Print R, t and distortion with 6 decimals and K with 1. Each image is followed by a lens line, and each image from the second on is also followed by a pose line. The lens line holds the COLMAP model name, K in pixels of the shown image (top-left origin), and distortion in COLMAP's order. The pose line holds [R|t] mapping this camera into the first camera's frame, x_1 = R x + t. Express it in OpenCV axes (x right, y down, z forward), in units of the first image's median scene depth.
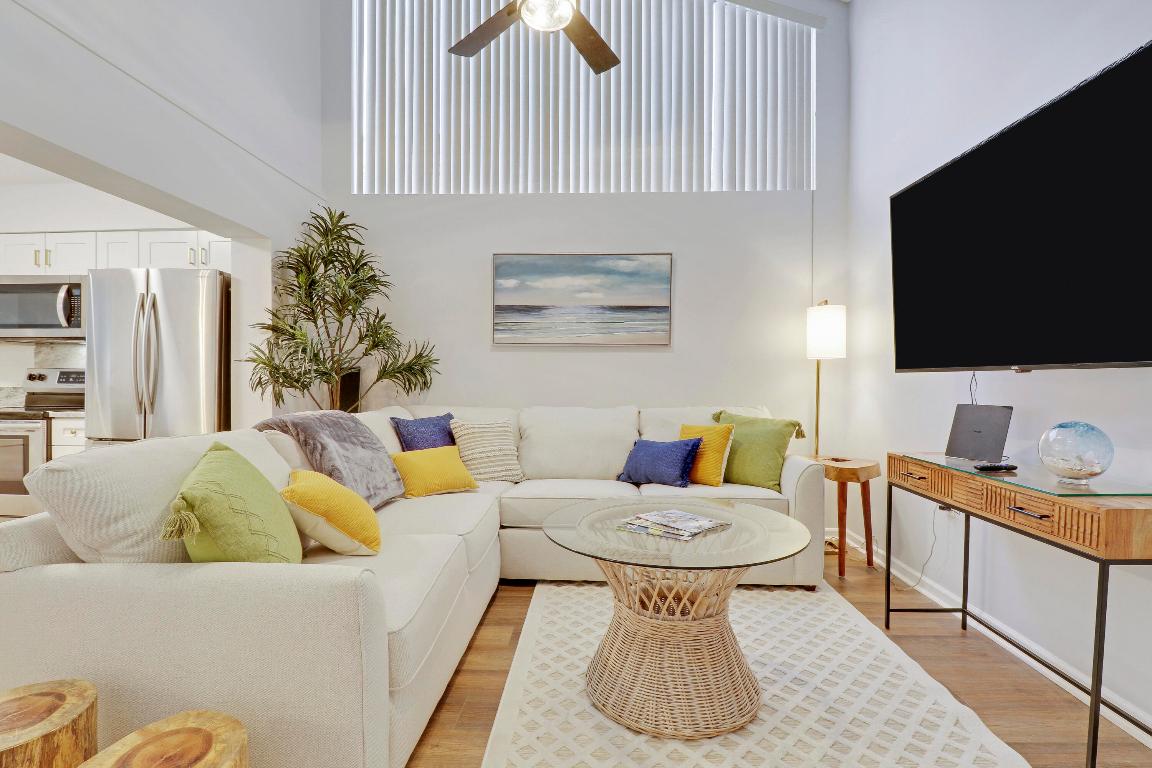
lens RADIAL K [[556.5, 0, 574.1], [0, 556.5, 377.9], [0, 0, 1]] dist [0.002997, -0.012463]
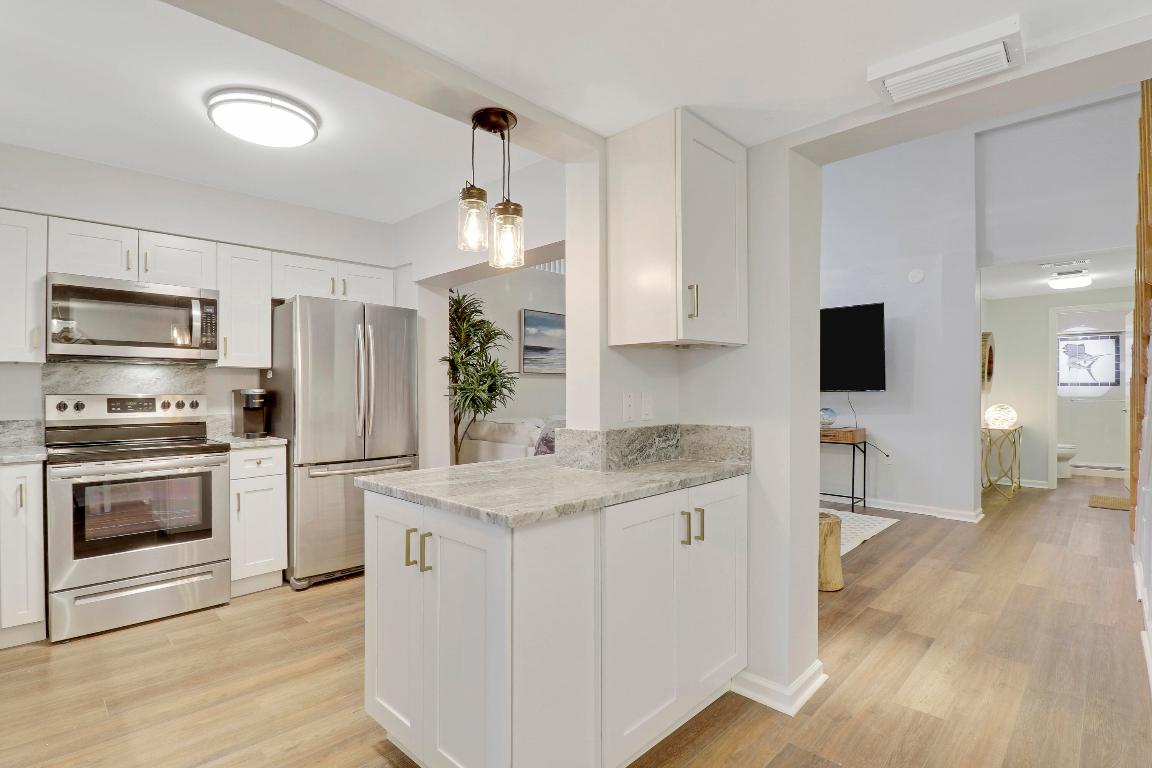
lens RADIAL K [[556.5, 0, 581.8], [0, 556.5, 390.9], [0, 0, 1]] dist [0.002997, -0.012463]
pose [[0.661833, -0.008615, 0.749602, -1.201416], [0.007980, 0.999958, 0.004446, -0.022769], [-0.749609, 0.003039, 0.661874, -0.043012]]
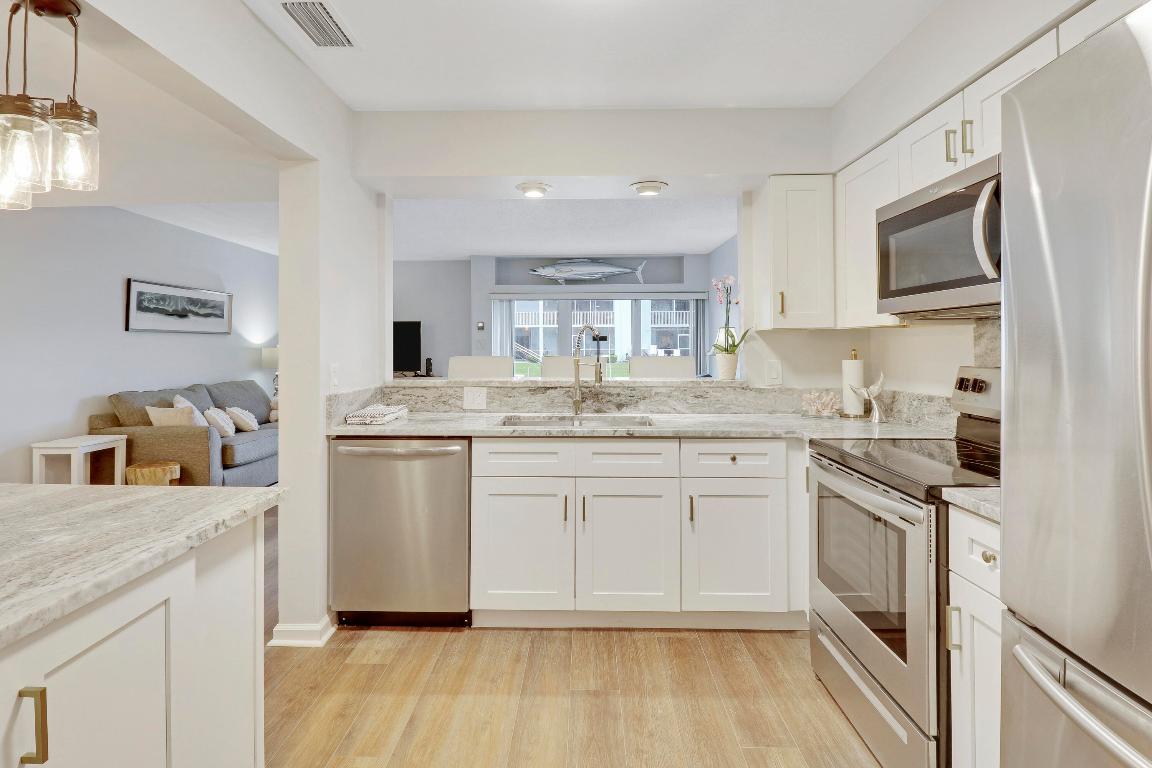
lens RADIAL K [[556.5, 0, 576.5], [0, 556.5, 333.8], [0, 0, 1]] dist [0.002997, -0.012463]
pose [[0.028792, -0.024920, -0.999275, -0.518654], [0.002424, 0.999688, -0.024860, -0.041164], [0.999582, -0.001707, 0.028843, 0.687584]]
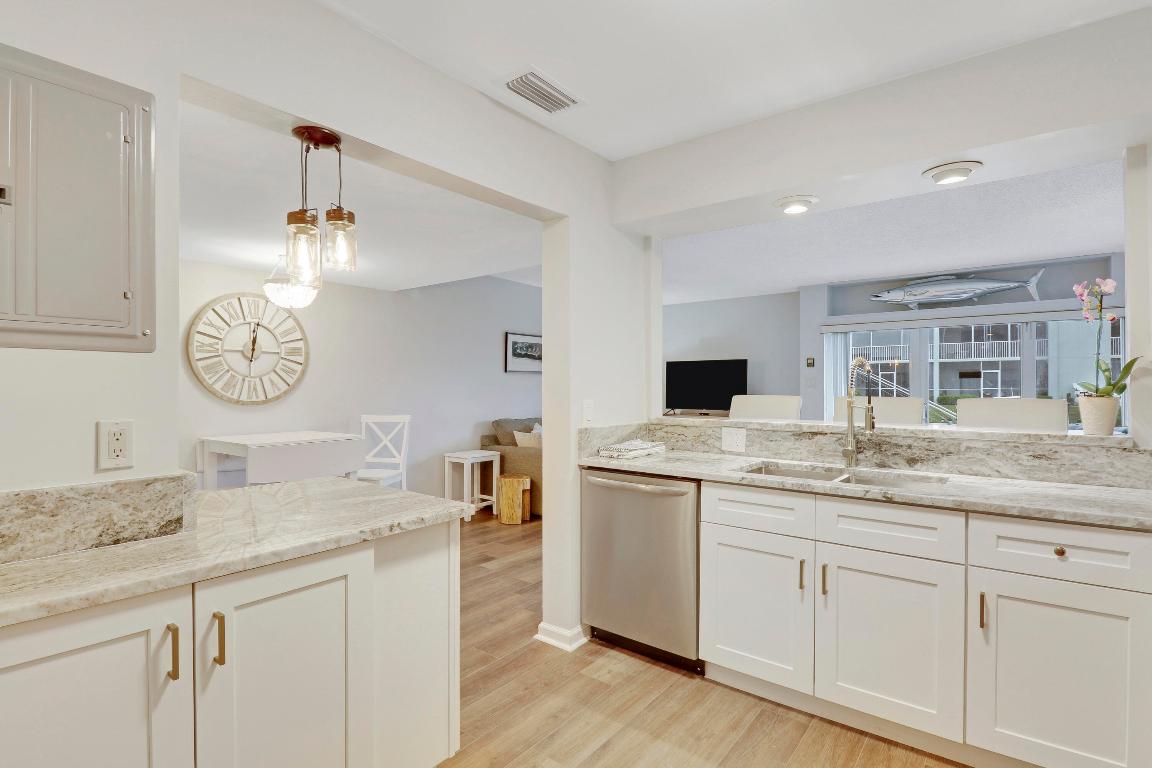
lens RADIAL K [[556.5, 0, 583.1], [0, 556.5, 388.6], [0, 0, 1]] dist [0.002997, -0.012463]
pose [[-0.576047, 0.003092, -0.817410, -0.598699], [-0.001469, 0.999987, 0.004818, -0.041407], [0.817415, 0.003976, -0.576036, 0.839519]]
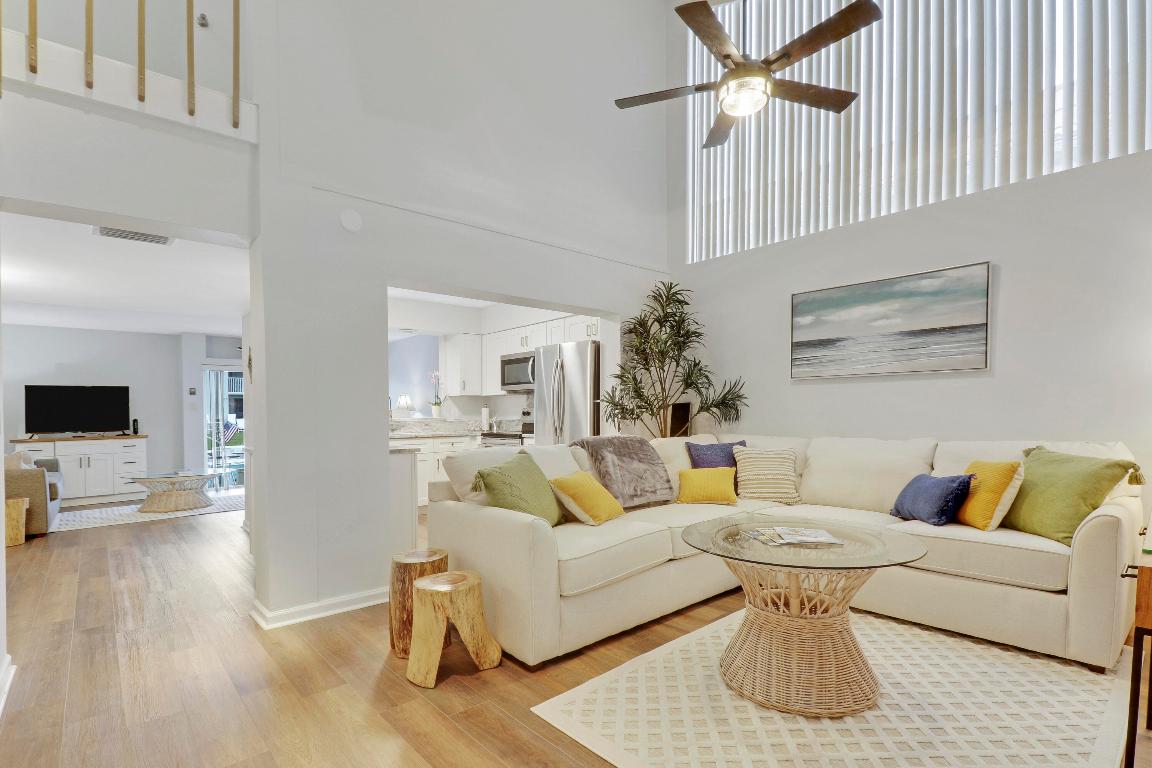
lens RADIAL K [[556.5, 0, 574.8], [0, 556.5, 422.4], [0, 0, 1]] dist [0.002997, -0.012463]
pose [[0.692456, 0.001312, -0.721459, 0.374513], [0.015366, 0.999745, 0.016566, 0.000286], [0.721297, -0.022557, 0.692259, -0.061410]]
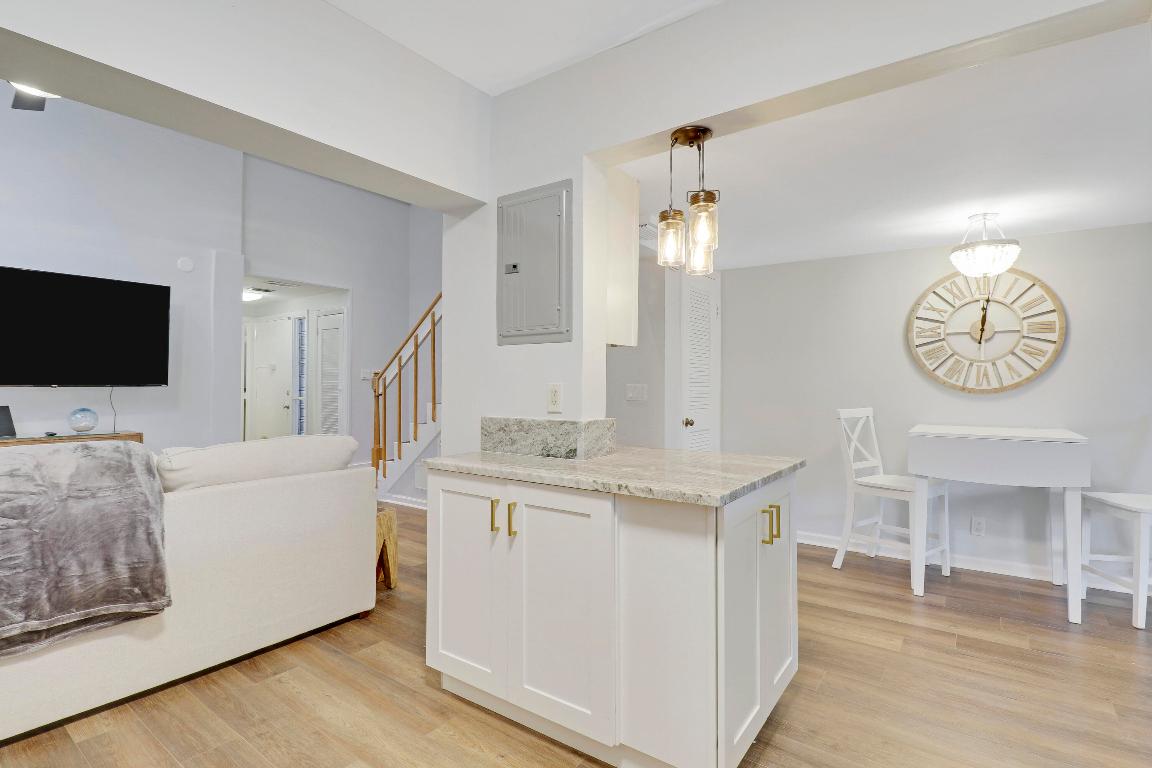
lens RADIAL K [[556.5, 0, 559.8], [0, 556.5, 372.3], [0, 0, 1]] dist [0.002997, -0.012463]
pose [[-0.826658, 0.008558, 0.562640, -1.066575], [-0.001827, 0.999838, -0.017893, -0.019749], [-0.562702, -0.015819, -0.826509, 0.881560]]
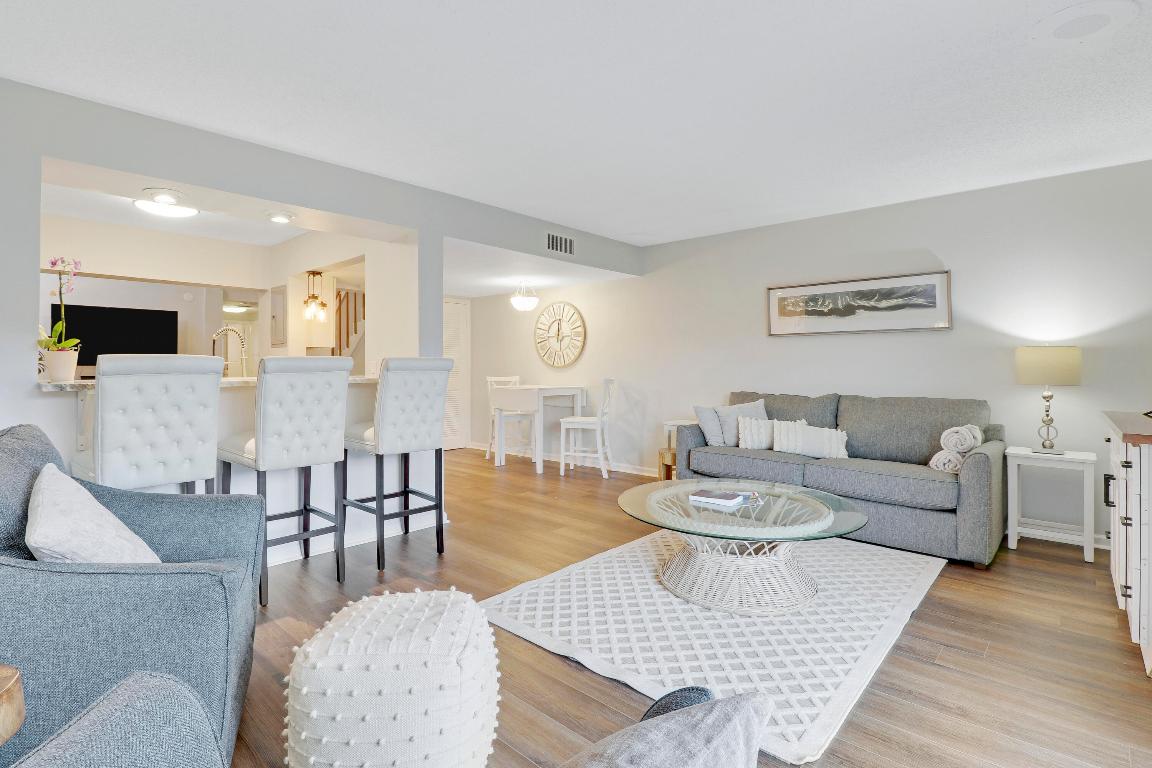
lens RADIAL K [[556.5, 0, 560.6], [0, 556.5, 361.7], [0, 0, 1]] dist [0.002997, -0.012463]
pose [[-0.762975, 0.004829, 0.646410, -2.348564], [0.002228, 0.999986, -0.004840, -0.014741], [-0.646424, -0.002253, -0.762975, 1.071543]]
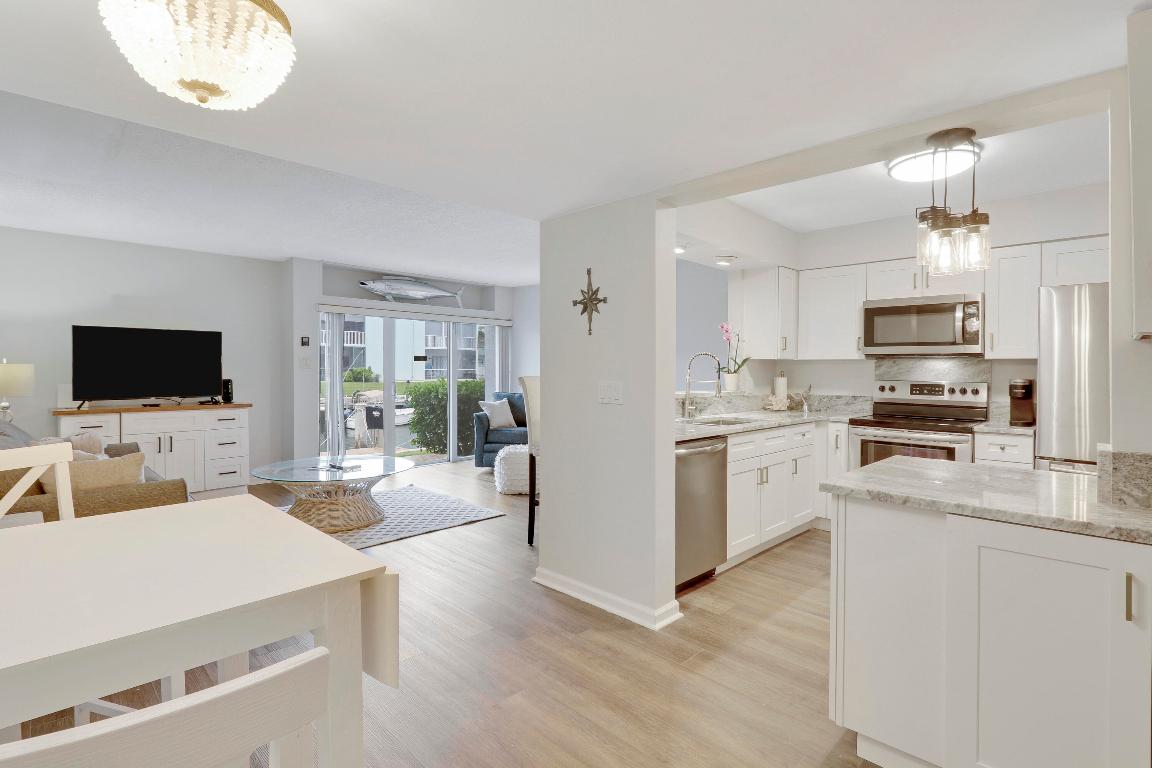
lens RADIAL K [[556.5, 0, 563.9], [0, 556.5, 362.2], [0, 0, 1]] dist [0.002997, -0.012463]
pose [[0.737990, -0.002616, -0.674806, -0.777179], [-0.007084, 0.999907, -0.011623, -0.041185], [0.674774, 0.013358, 0.737904, -0.298943]]
